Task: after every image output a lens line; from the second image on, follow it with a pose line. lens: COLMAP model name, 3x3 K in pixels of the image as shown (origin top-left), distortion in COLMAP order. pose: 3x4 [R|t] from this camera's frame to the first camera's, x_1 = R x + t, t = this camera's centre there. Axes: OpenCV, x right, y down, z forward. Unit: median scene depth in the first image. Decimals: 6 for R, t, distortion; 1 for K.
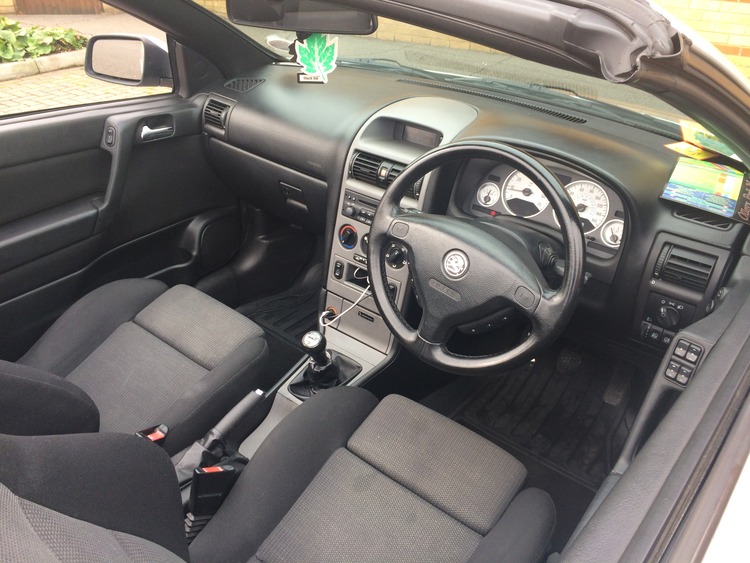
lens RADIAL K [[630.2, 0, 375.0], [0, 630.2, 281.5], [0, 0, 1]] dist [0.111749, -0.144968]
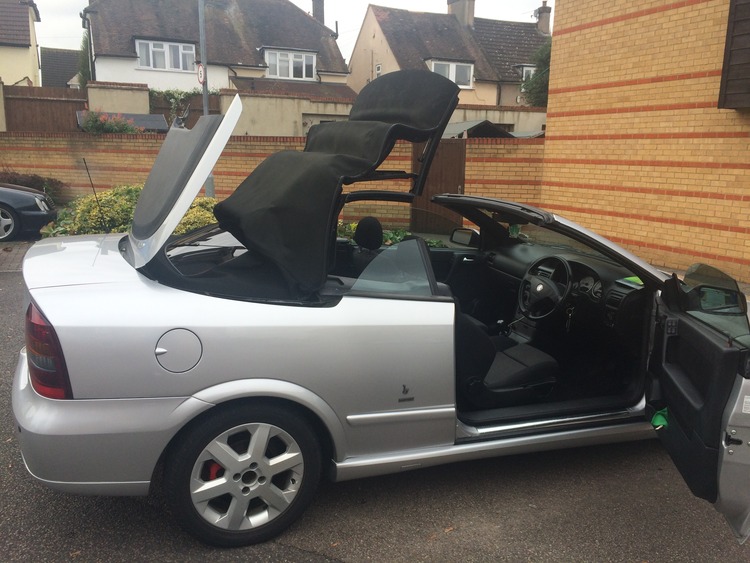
lens RADIAL K [[630.2, 0, 375.0], [0, 630.2, 281.5], [0, 0, 1]] dist [0.111749, -0.144968]
pose [[0.880017, 0.107989, -0.462503, 0.583556], [-0.258093, 0.926208, -0.274822, 0.717600], [0.398697, 0.361216, 0.842949, -1.453522]]
